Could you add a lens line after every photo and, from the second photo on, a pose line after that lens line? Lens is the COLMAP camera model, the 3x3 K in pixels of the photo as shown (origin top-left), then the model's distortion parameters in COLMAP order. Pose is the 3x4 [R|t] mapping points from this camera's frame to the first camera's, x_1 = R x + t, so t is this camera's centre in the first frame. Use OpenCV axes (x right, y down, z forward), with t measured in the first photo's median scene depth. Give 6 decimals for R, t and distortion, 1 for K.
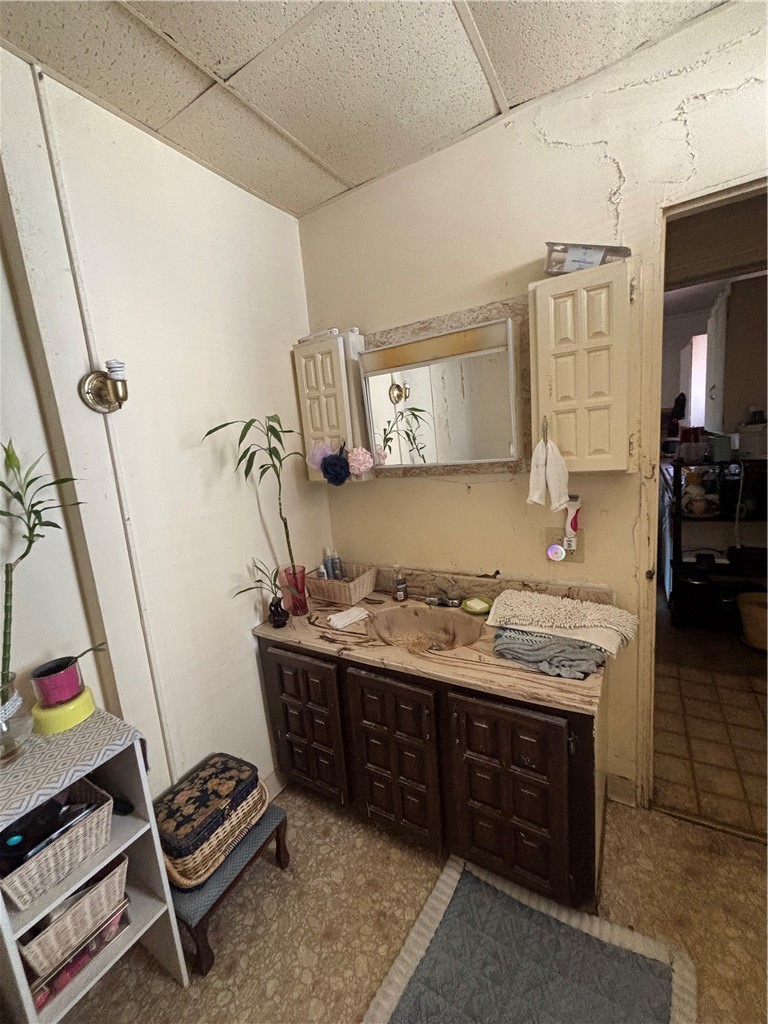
lens RADIAL K [[417.3, 0, 385.3], [0, 417.3, 511.6], [0, 0, 1]] dist [0.000288, -0.000681]
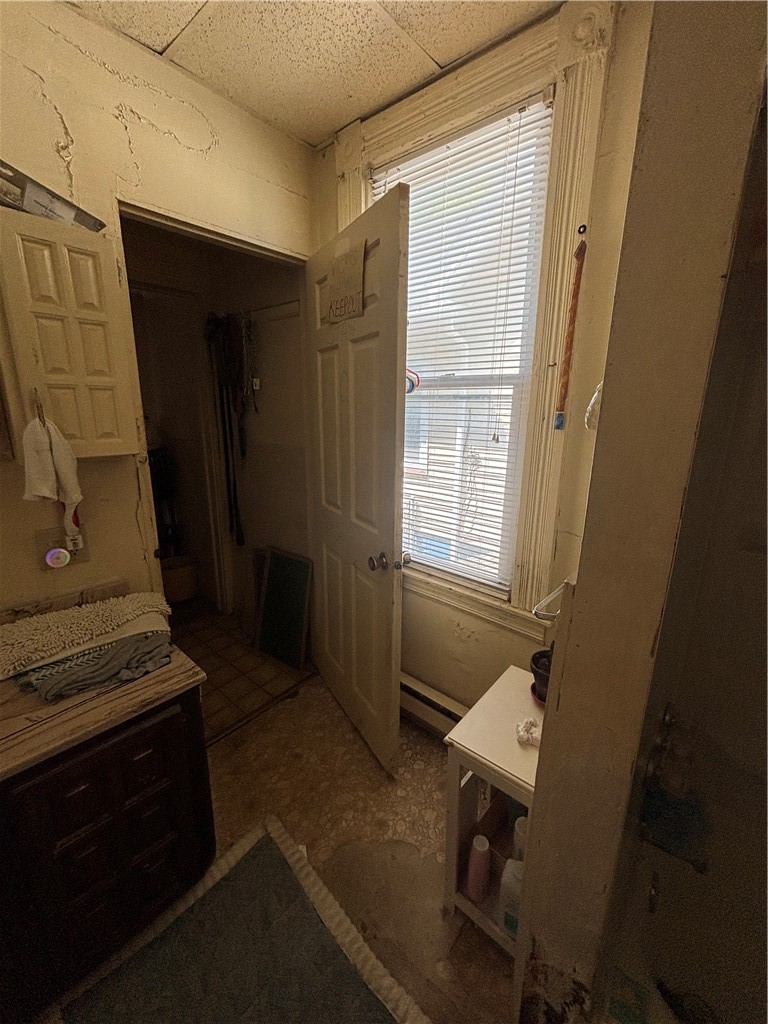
lens RADIAL K [[417.3, 0, 386.8], [0, 417.3, 512.0], [0, 0, 1]] dist [0.000288, -0.000681]
pose [[0.171163, -0.144632, 0.974569, -0.323071], [0.135079, 0.983271, 0.122200, -0.004406], [-0.975939, 0.110728, 0.187836, 0.234252]]
